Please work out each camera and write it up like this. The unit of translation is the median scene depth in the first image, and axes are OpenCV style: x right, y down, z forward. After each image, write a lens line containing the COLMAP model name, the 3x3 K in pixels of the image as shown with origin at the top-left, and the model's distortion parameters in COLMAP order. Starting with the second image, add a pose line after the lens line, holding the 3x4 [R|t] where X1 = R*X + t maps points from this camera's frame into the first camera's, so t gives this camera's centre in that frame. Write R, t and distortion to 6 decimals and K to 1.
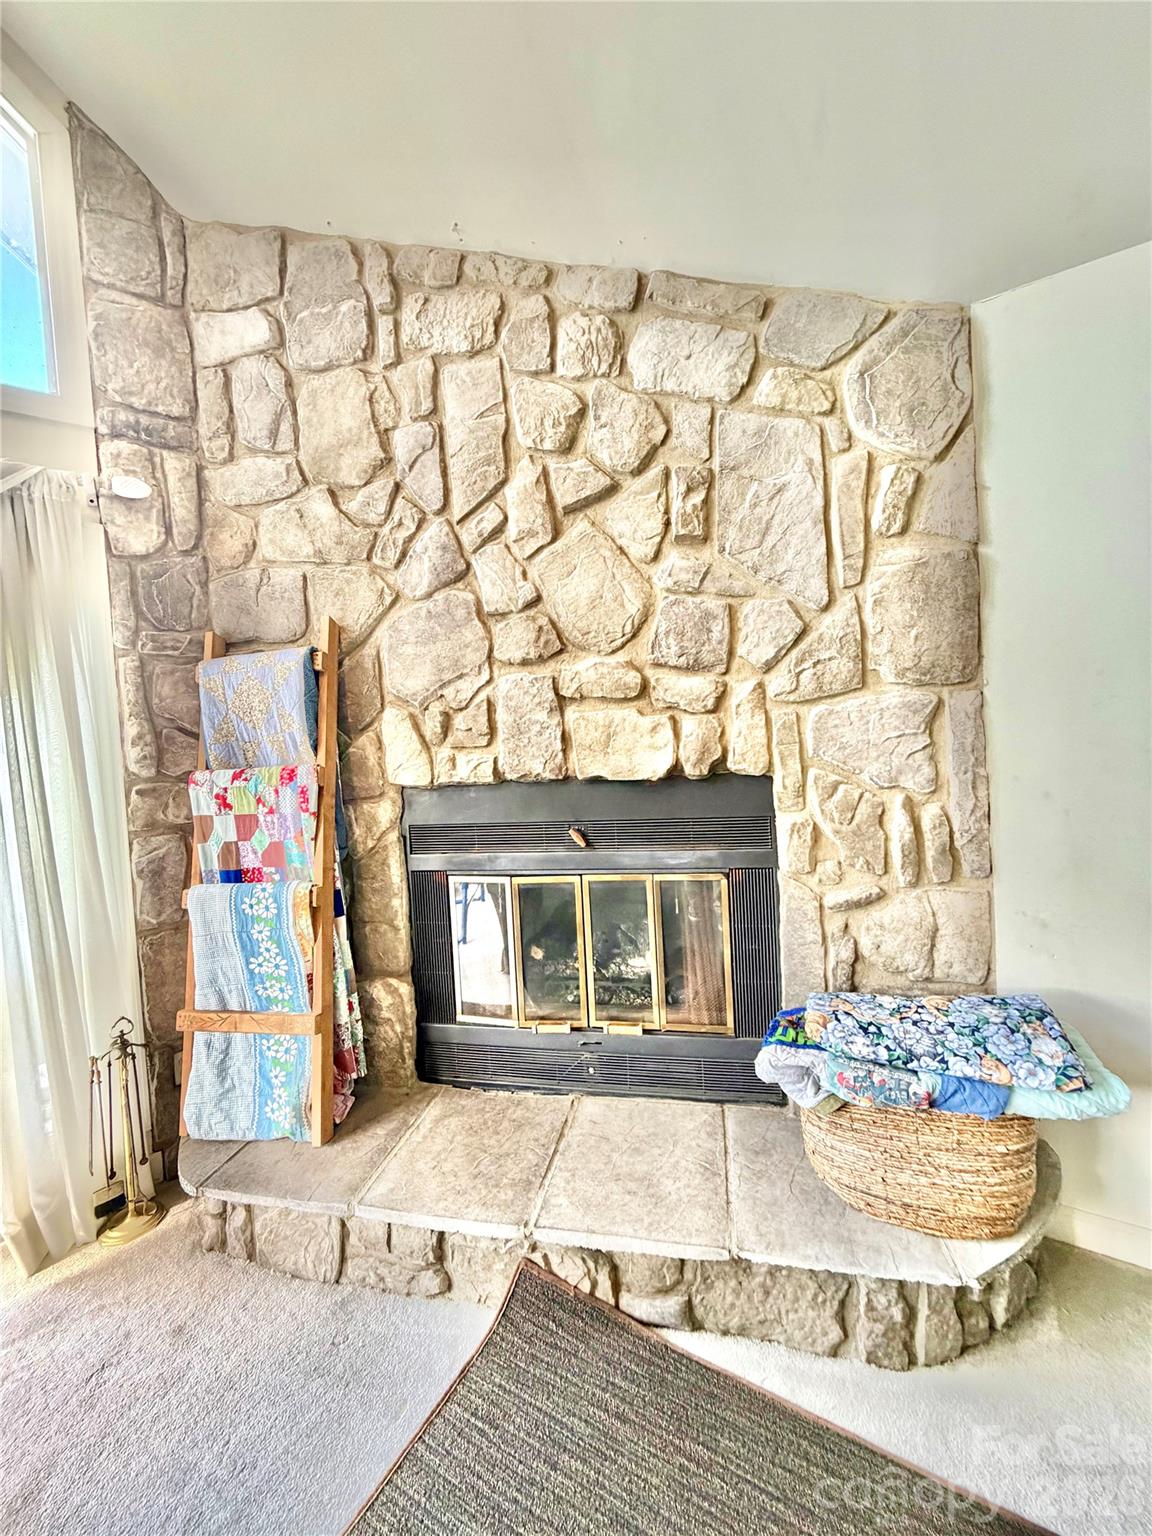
lens RADIAL K [[612.3, 0, 576.8], [0, 612.3, 767.6], [0, 0, 1]] dist [0.001805, 0.000021]
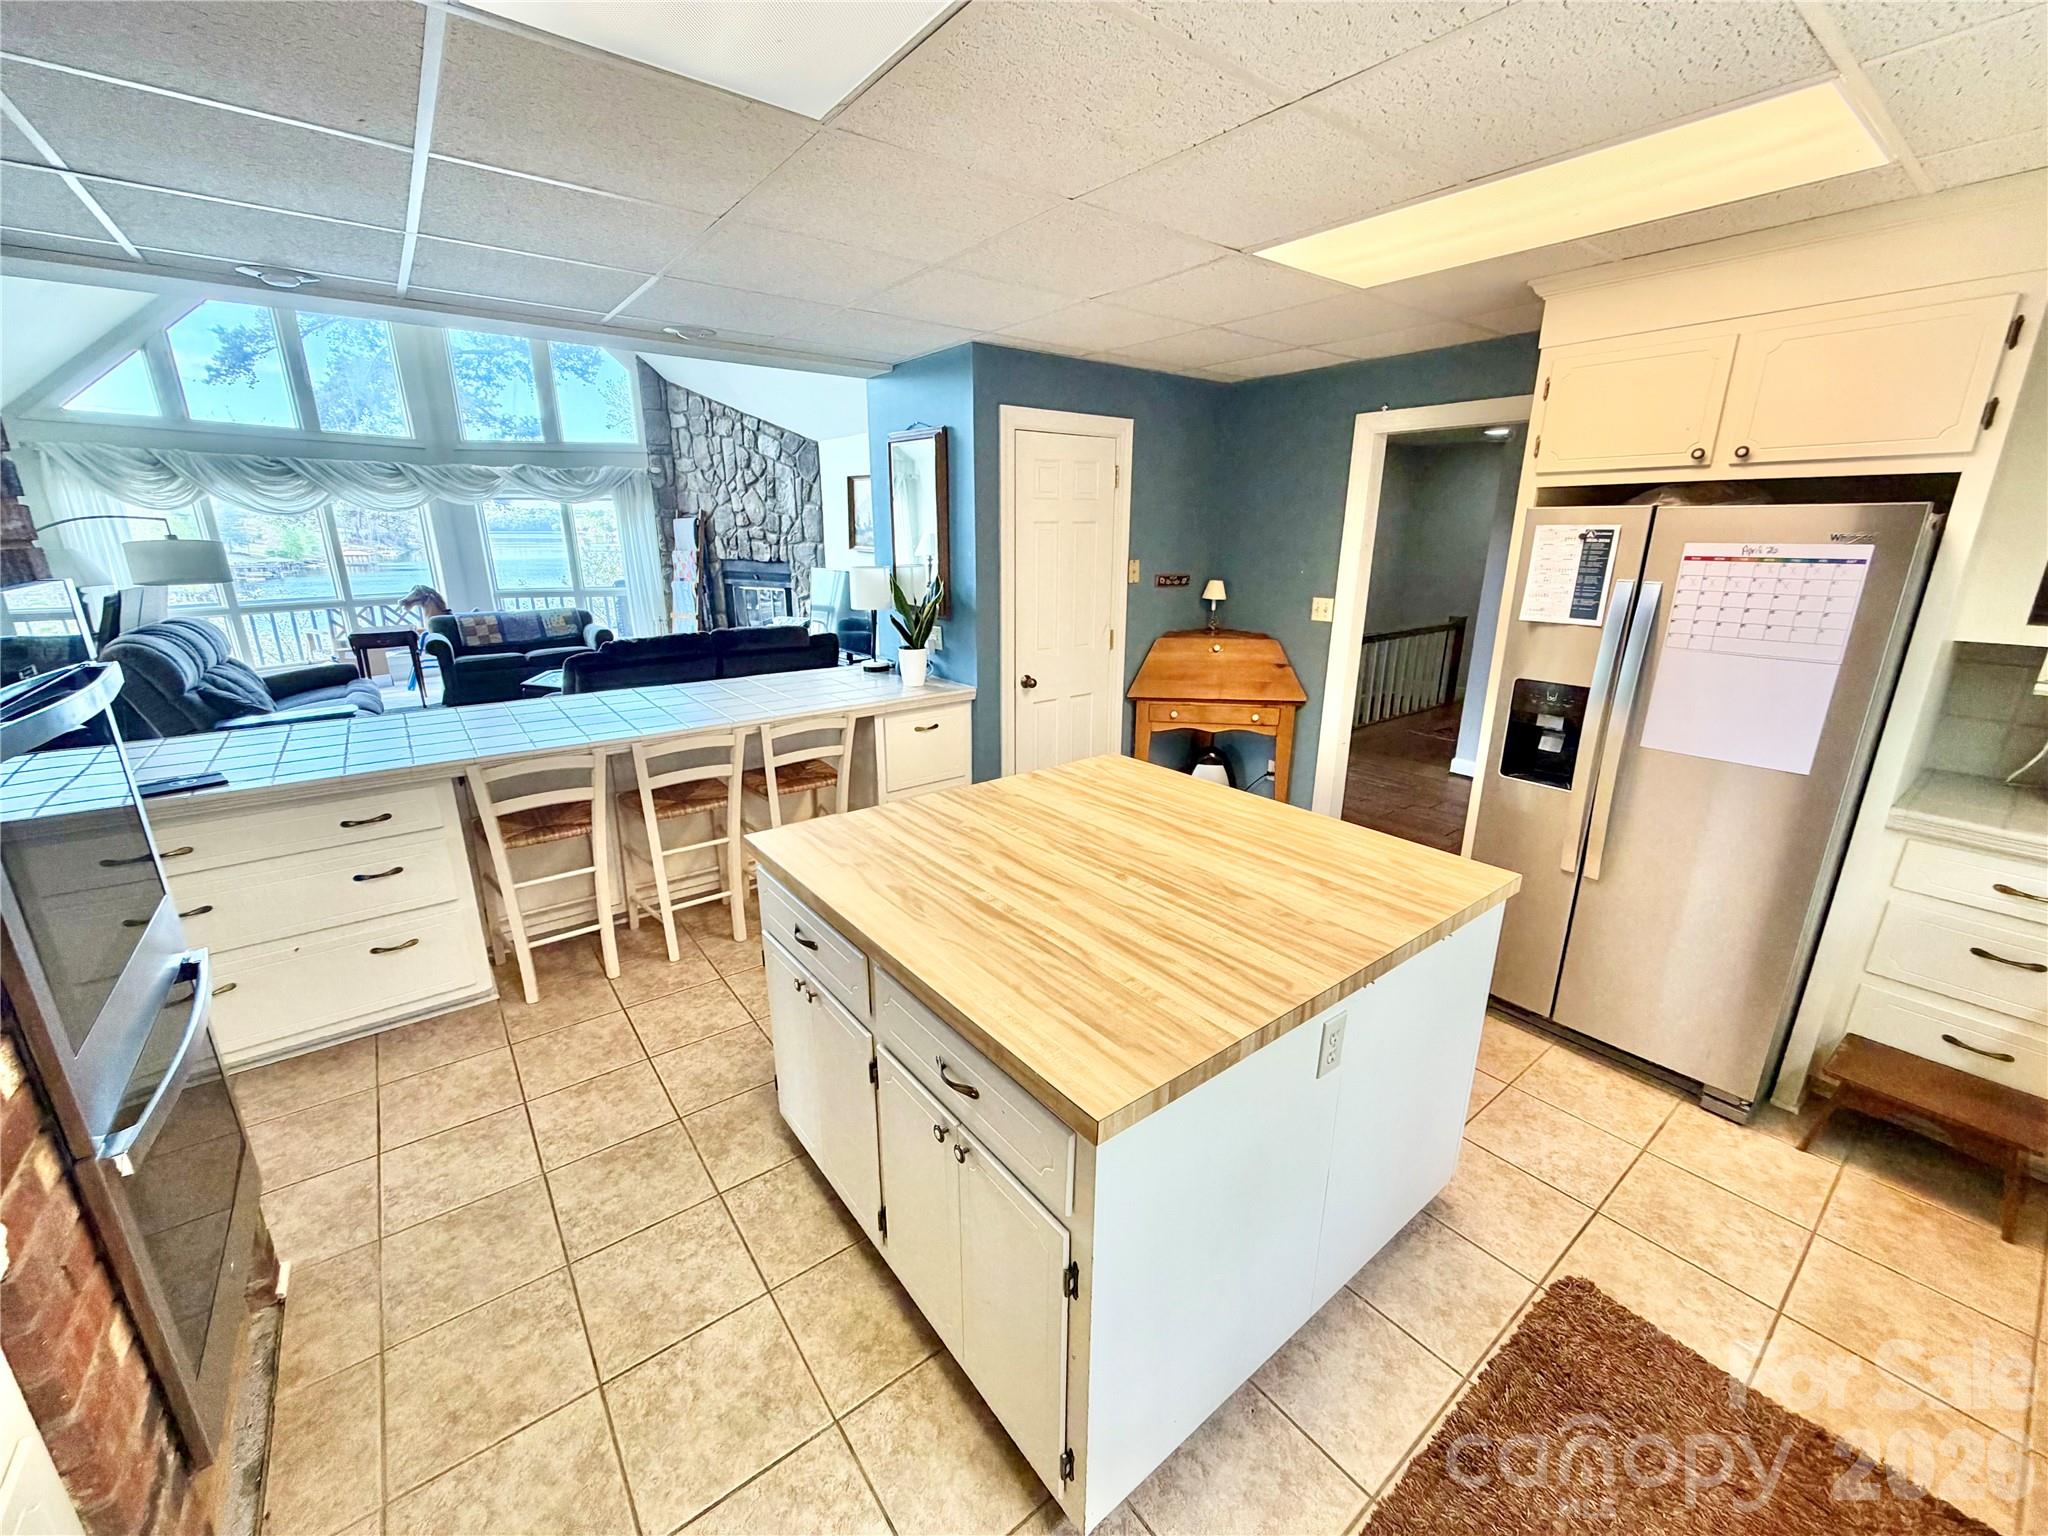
lens RADIAL K [[816.4, 0, 1025.6], [0, 816.4, 770.7], [0, 0, 1]] dist [0.001805, 0.000021]
pose [[0.932457, 0.160638, -0.323605, 3.231275], [-0.072786, 0.960875, 0.267249, -0.192674], [0.353874, -0.225645, 0.907666, -3.088319]]
